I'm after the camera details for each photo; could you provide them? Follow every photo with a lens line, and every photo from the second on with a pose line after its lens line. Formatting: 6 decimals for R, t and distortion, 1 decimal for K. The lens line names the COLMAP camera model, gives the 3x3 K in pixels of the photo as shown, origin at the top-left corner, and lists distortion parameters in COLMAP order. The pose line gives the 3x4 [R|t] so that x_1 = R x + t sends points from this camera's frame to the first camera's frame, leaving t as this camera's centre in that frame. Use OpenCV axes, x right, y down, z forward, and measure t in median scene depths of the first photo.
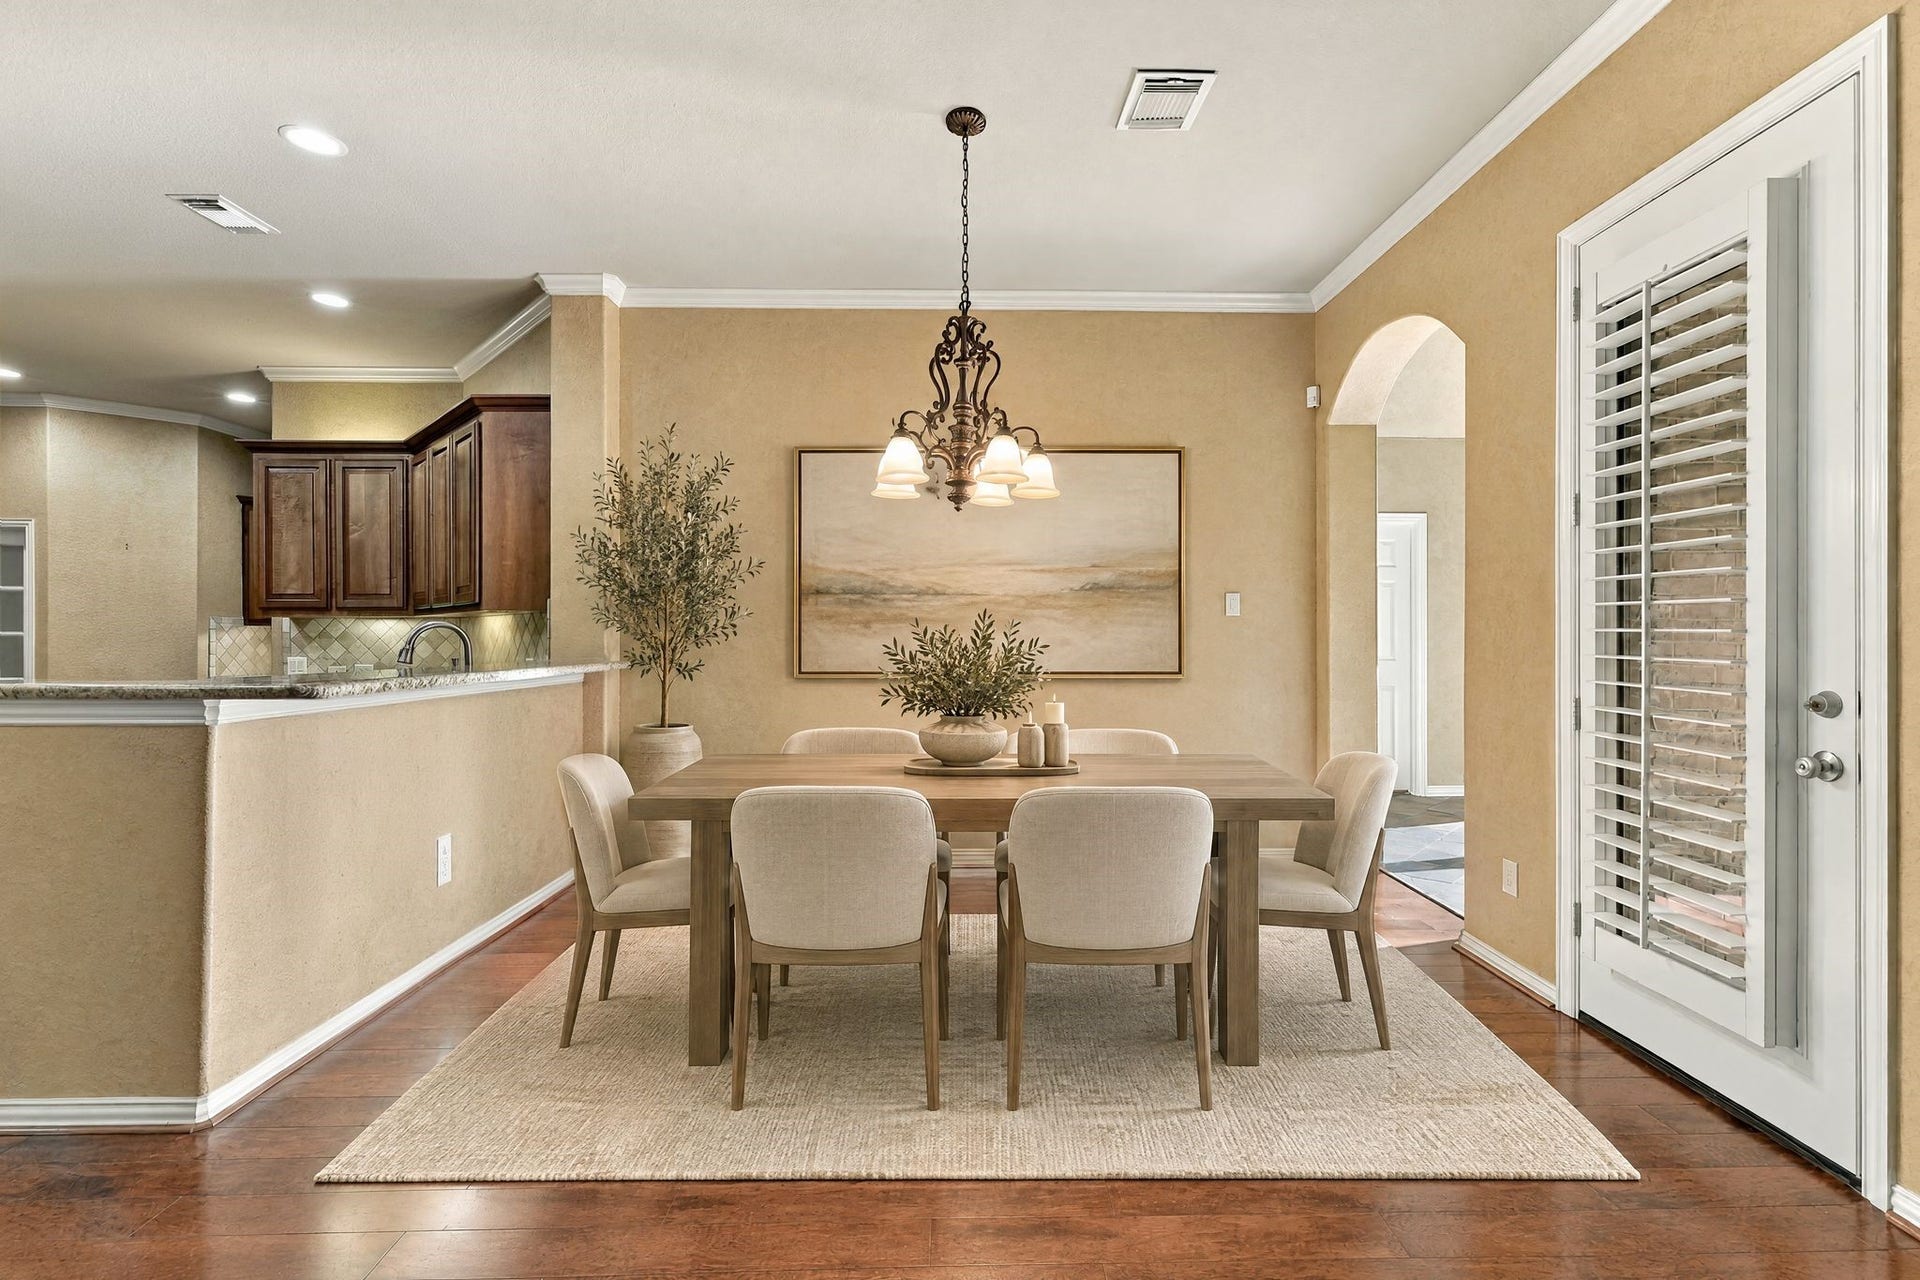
lens RADIAL K [[836.5, 0, 966.7], [0, 836.5, 641.5], [0, 0, 1]] dist [0.005526, 0.000650]
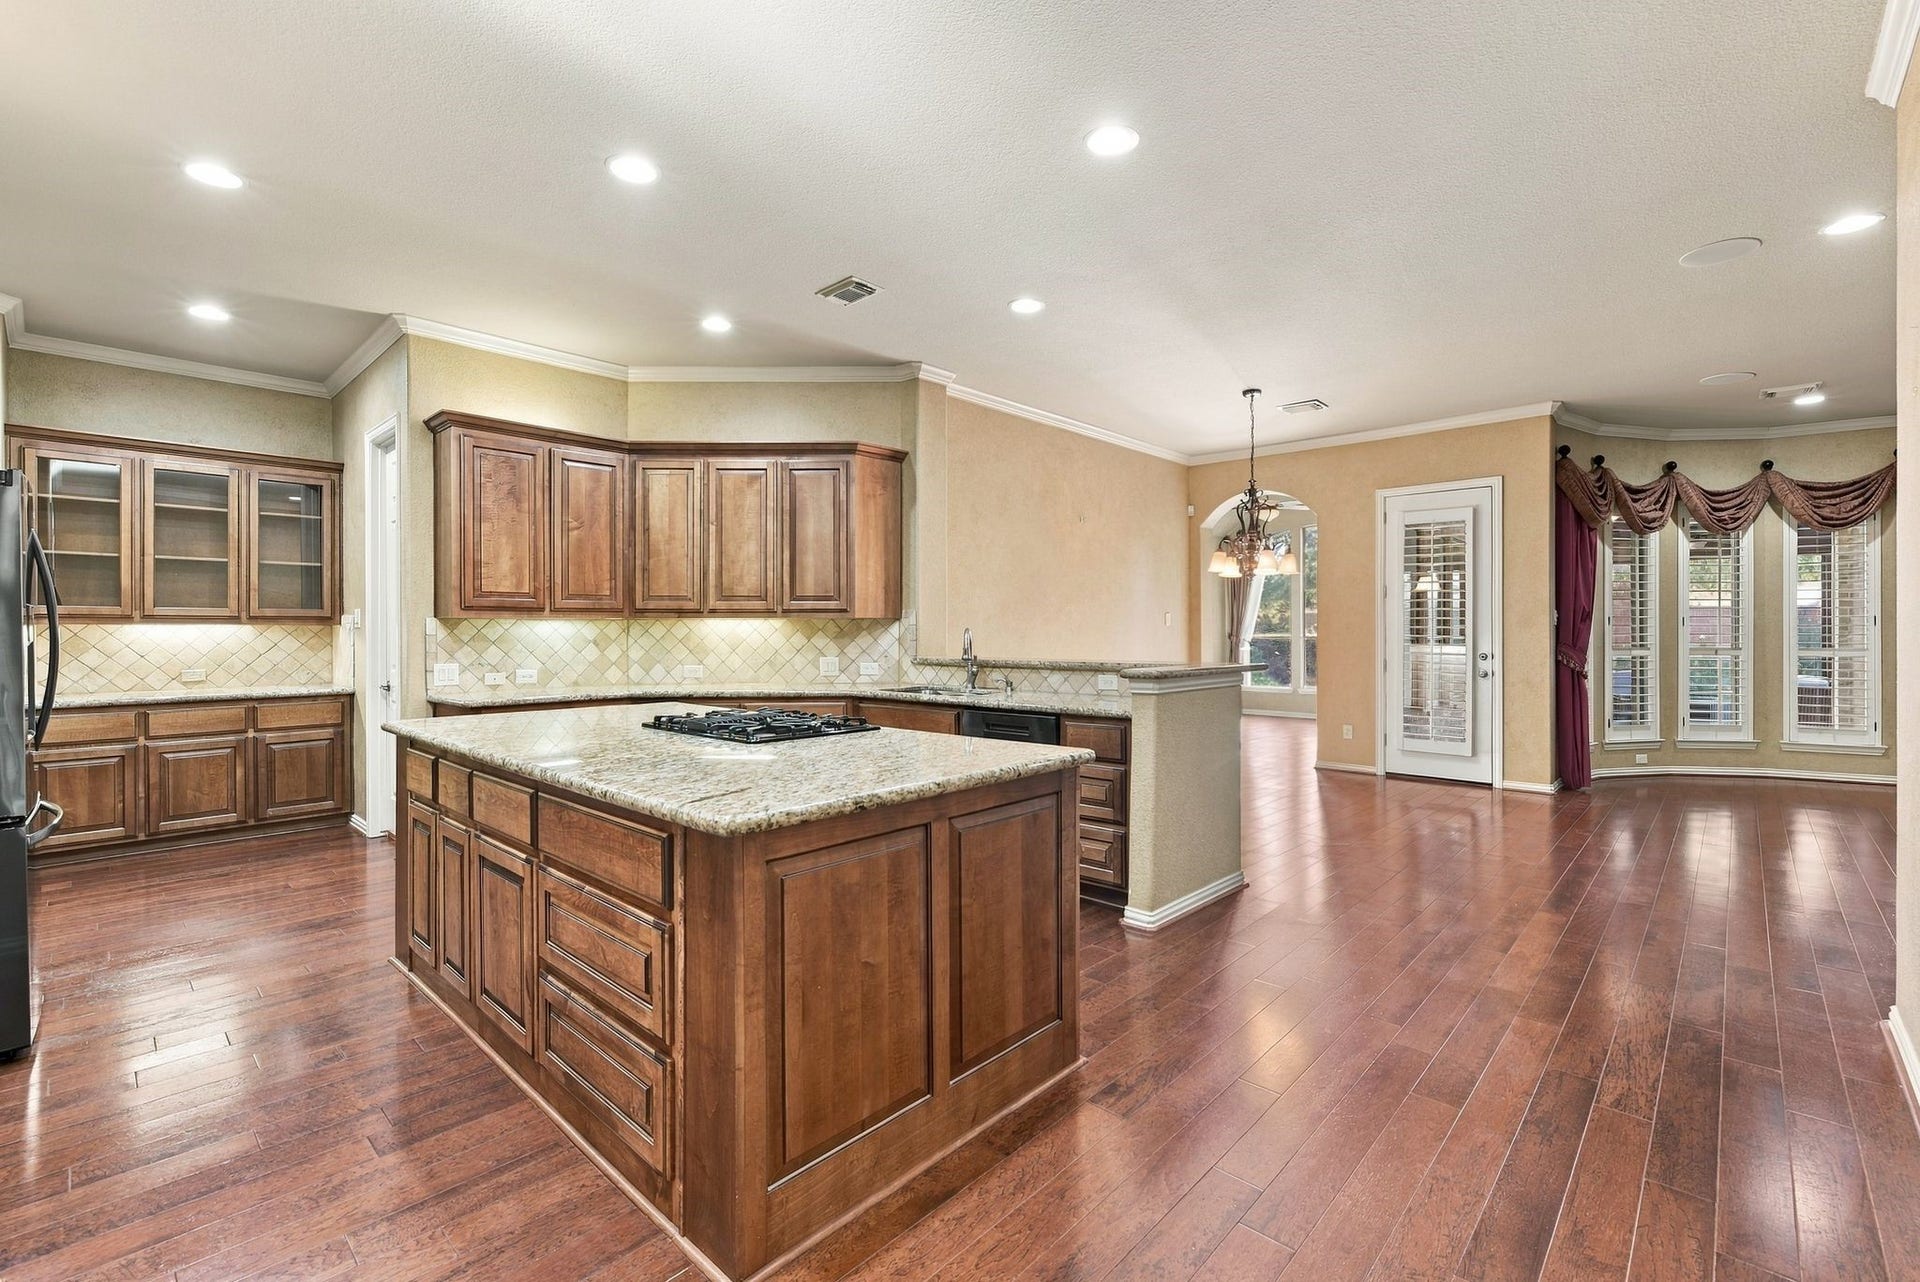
lens RADIAL K [[836.5, 0, 969.0], [0, 836.5, 632.9], [0, 0, 1]] dist [0.005526, 0.000650]
pose [[0.696074, -0.000895, 0.717969, -1.289420], [0.003600, 0.999991, -0.002245, -0.011193], [-0.717961, 0.004147, 0.696071, 0.033548]]
